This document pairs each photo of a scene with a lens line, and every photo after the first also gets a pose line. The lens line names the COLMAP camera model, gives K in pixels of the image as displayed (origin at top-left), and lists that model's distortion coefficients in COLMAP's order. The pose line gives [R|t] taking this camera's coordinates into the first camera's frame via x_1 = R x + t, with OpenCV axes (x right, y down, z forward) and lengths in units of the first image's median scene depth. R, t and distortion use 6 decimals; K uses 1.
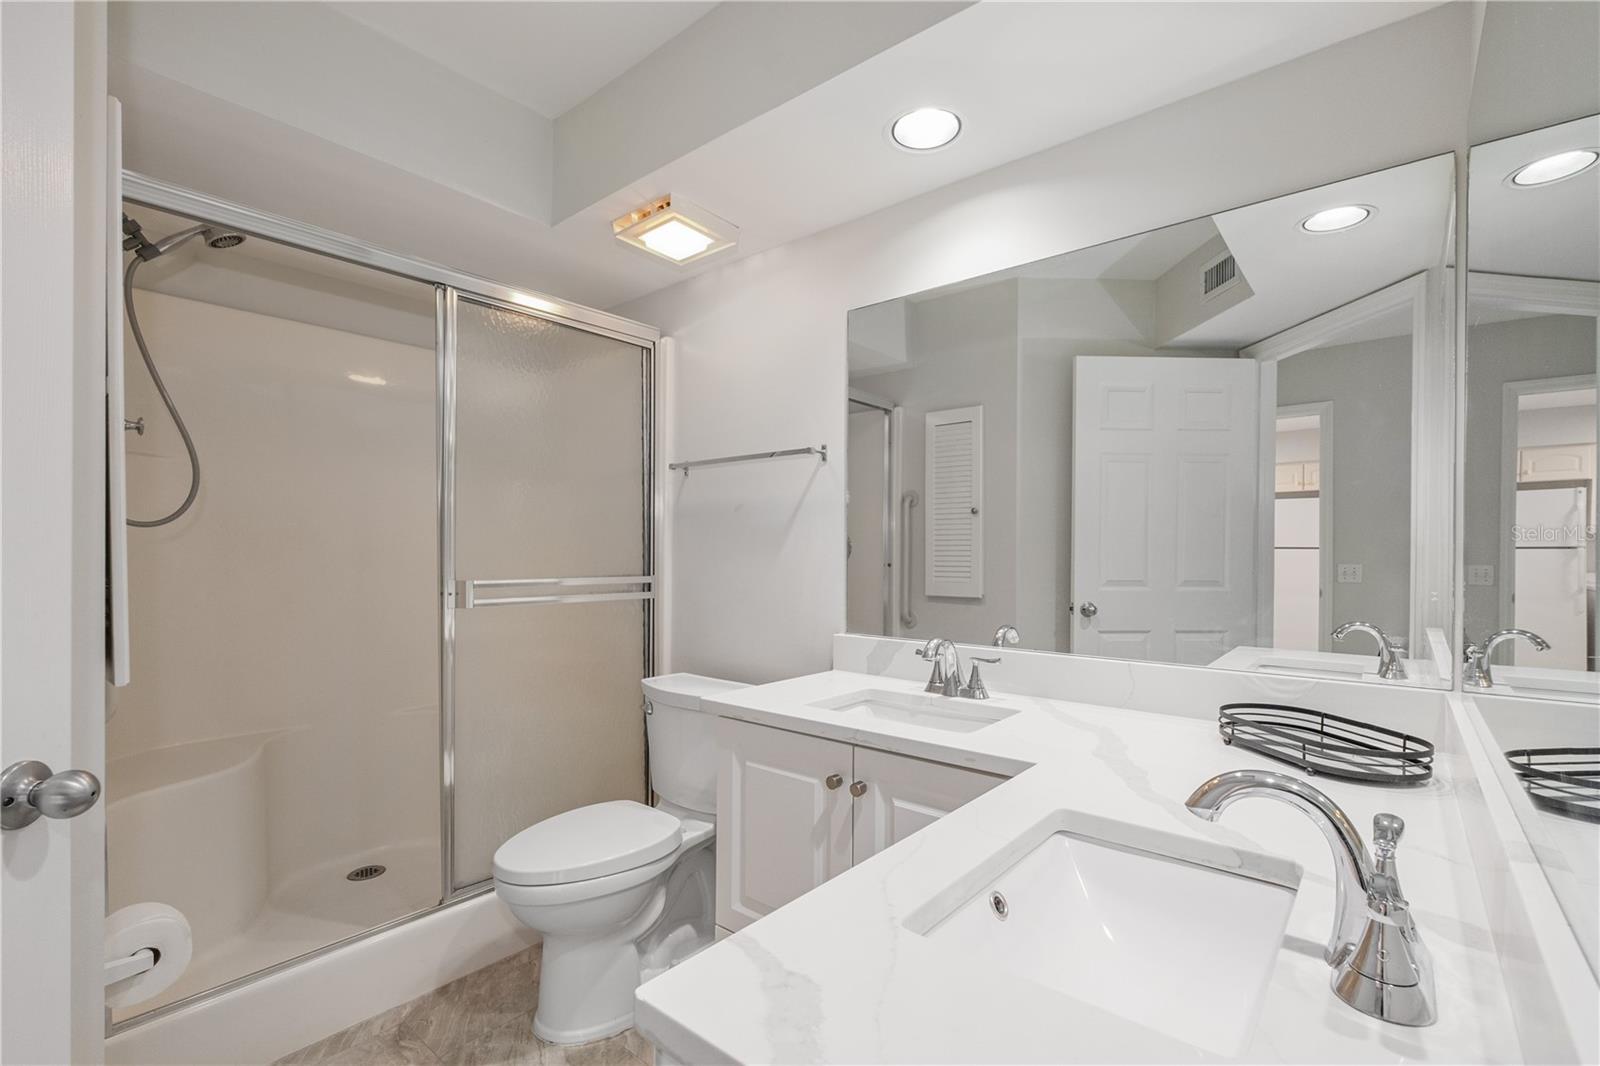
lens RADIAL K [[711.6, 0, 800.0], [0, 711.6, 533.0], [0, 0, 1]] dist [-0.001376, -0.000185]
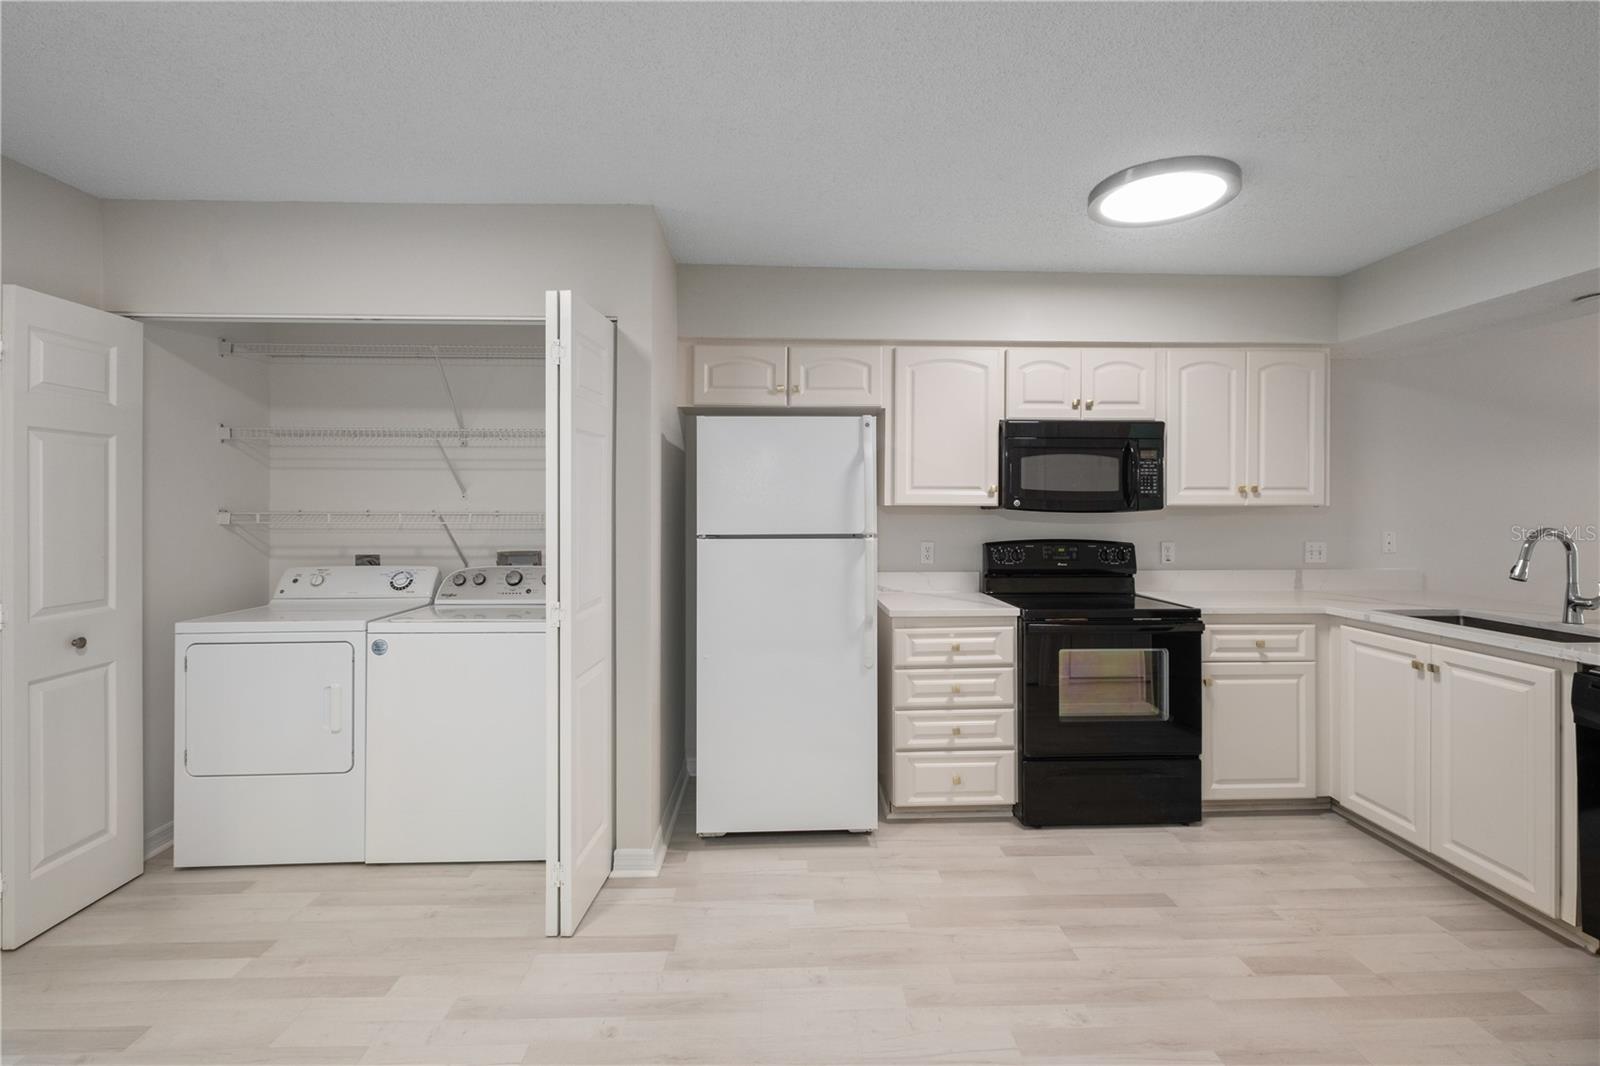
lens RADIAL K [[704.6, 0, 803.2], [0, 704.6, 510.1], [0, 0, 1]] dist [-0.003975, -0.000262]
pose [[0.746653, -0.002689, 0.665209, 0.713695], [-0.001857, 0.999980, 0.006127, -0.001733], [-0.665211, -0.005811, 0.746632, 0.641065]]
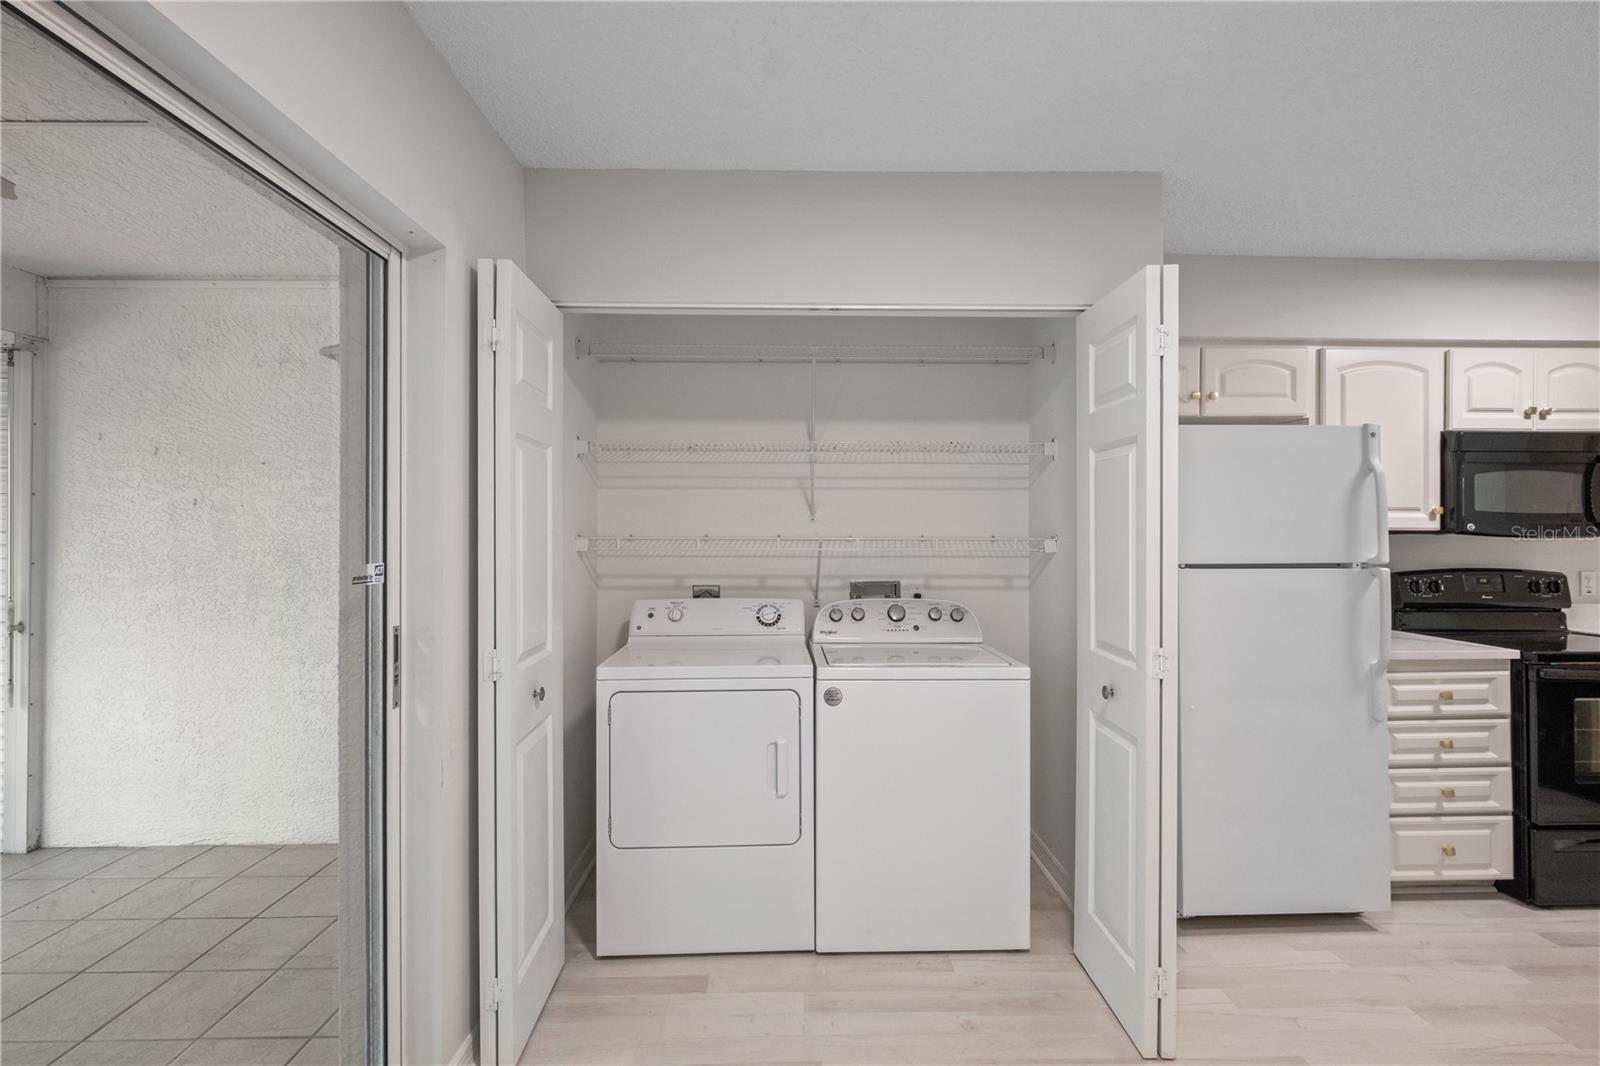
lens RADIAL K [[711.6, 0, 800.0], [0, 711.6, 533.0], [0, 0, 1]] dist [-0.001376, -0.000185]
pose [[0.757112, -0.000520, 0.653285, 0.557127], [-0.002000, 0.999993, 0.003114, -0.000572], [-0.653282, -0.003665, 0.757105, 0.859840]]
